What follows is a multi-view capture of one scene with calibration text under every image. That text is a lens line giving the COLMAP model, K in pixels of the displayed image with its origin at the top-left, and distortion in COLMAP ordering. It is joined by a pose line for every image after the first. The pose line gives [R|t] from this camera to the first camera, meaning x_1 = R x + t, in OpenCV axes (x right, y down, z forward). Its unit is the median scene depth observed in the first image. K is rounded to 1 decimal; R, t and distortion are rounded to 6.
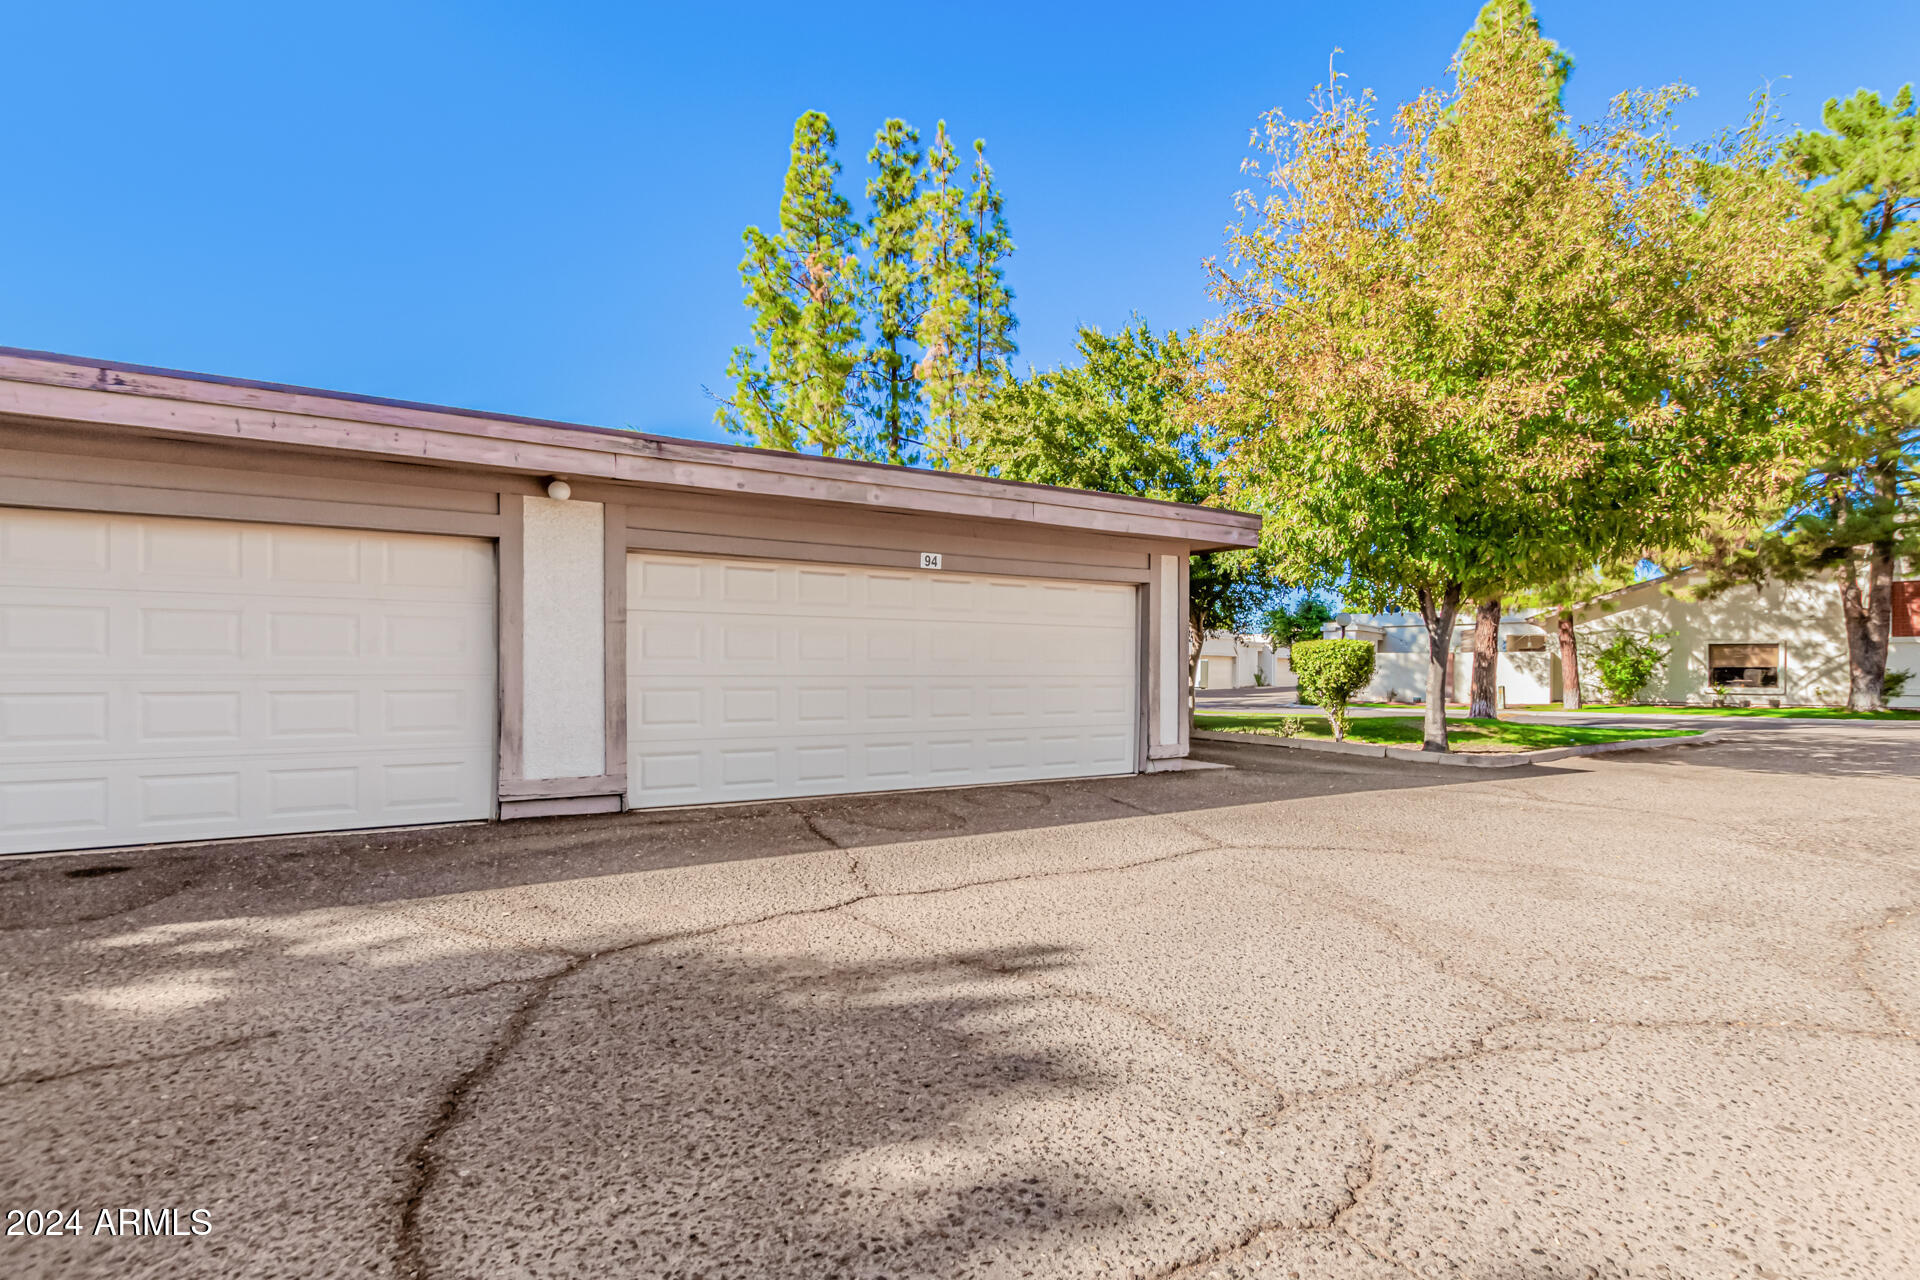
lens RADIAL K [[884.6, 0, 968.2], [0, 884.6, 681.0], [0, 0, 1]] dist [0.019231, -0.000176]
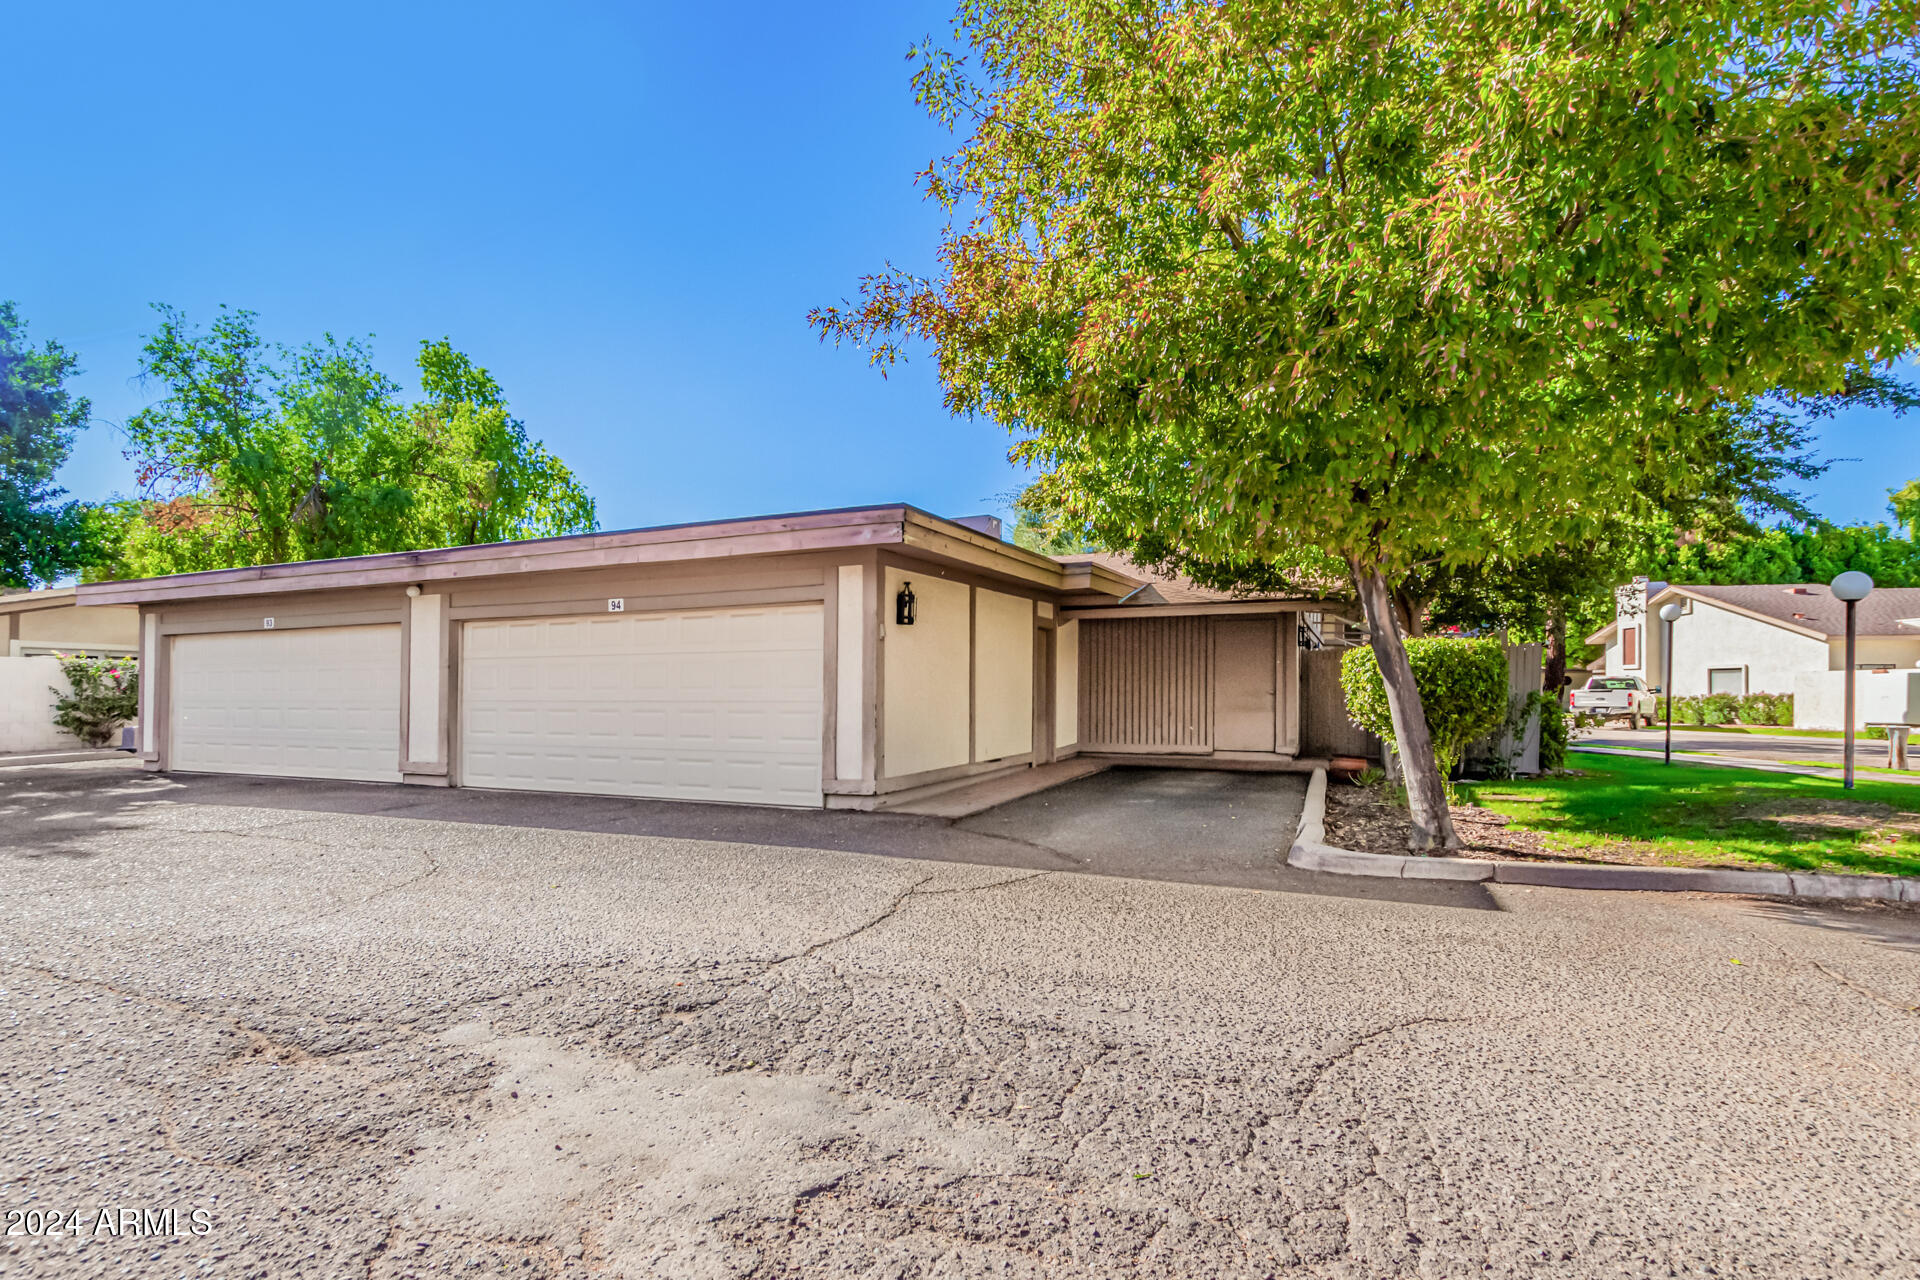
lens RADIAL K [[884.6, 0, 968.2], [0, 884.6, 681.0], [0, 0, 1]] dist [0.019231, -0.000176]
pose [[0.580864, -0.018105, -0.813799, 1.107447], [-0.005652, 0.999639, -0.026274, -0.004069], [0.813981, 0.019861, 0.580552, 0.633536]]
